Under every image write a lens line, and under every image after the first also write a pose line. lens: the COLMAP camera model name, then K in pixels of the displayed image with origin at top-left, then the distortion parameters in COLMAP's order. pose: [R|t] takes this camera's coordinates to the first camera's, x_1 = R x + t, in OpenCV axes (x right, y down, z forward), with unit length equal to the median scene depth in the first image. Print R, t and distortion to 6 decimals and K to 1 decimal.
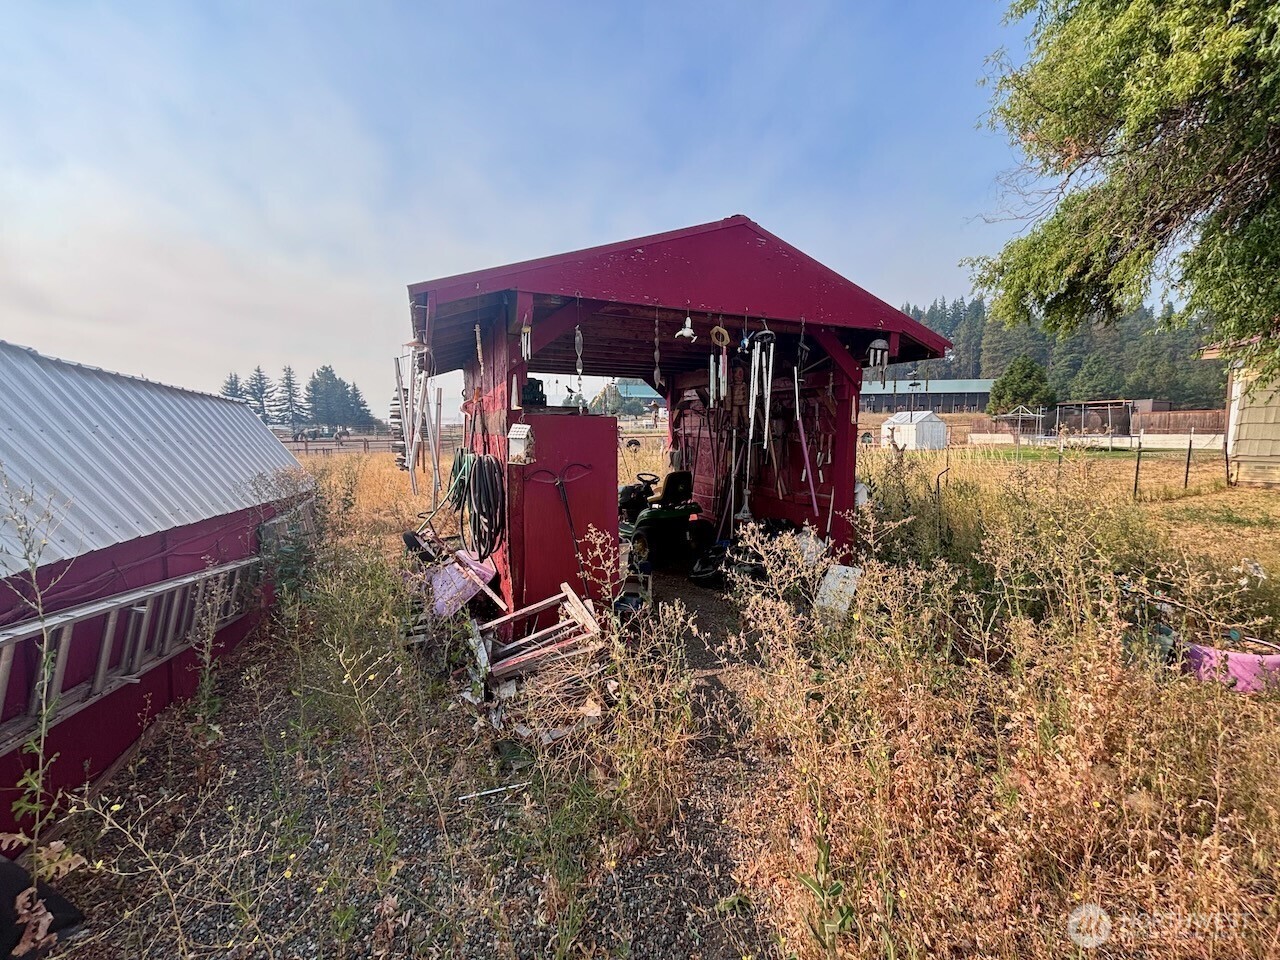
lens RADIAL K [[519.4, 0, 637.3], [0, 519.4, 481.1], [0, 0, 1]] dist [-0.012964, 0.003177]
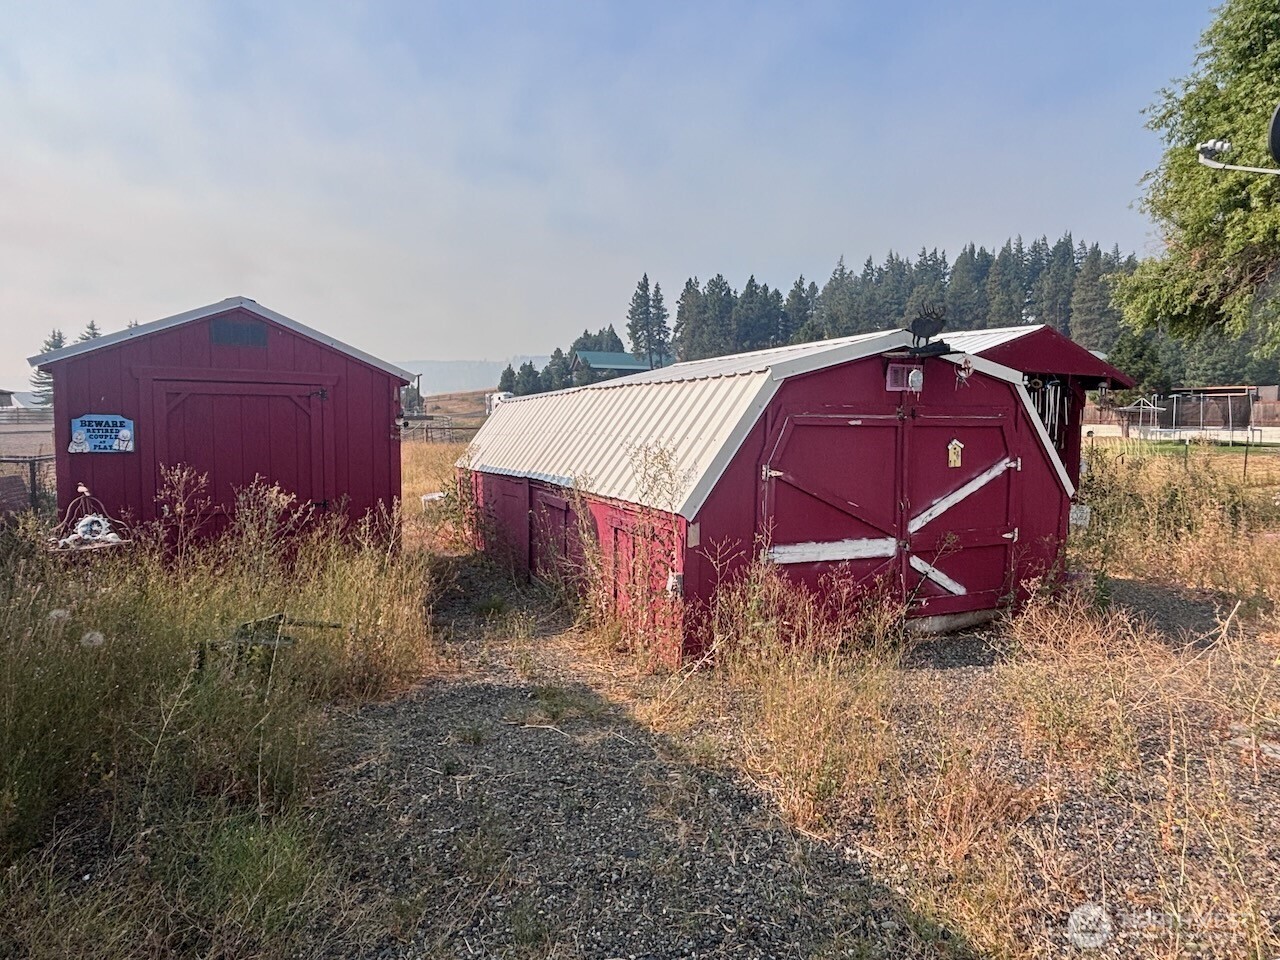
lens RADIAL K [[758.3, 0, 641.7], [0, 758.3, 477.1], [0, 0, 1]] dist [-0.015371, 0.000737]
pose [[0.997312, 0.001469, 0.073253, -0.127365], [-0.000380, 0.999889, -0.014879, 0.010021], [-0.073267, 0.014811, 0.997202, -0.145162]]
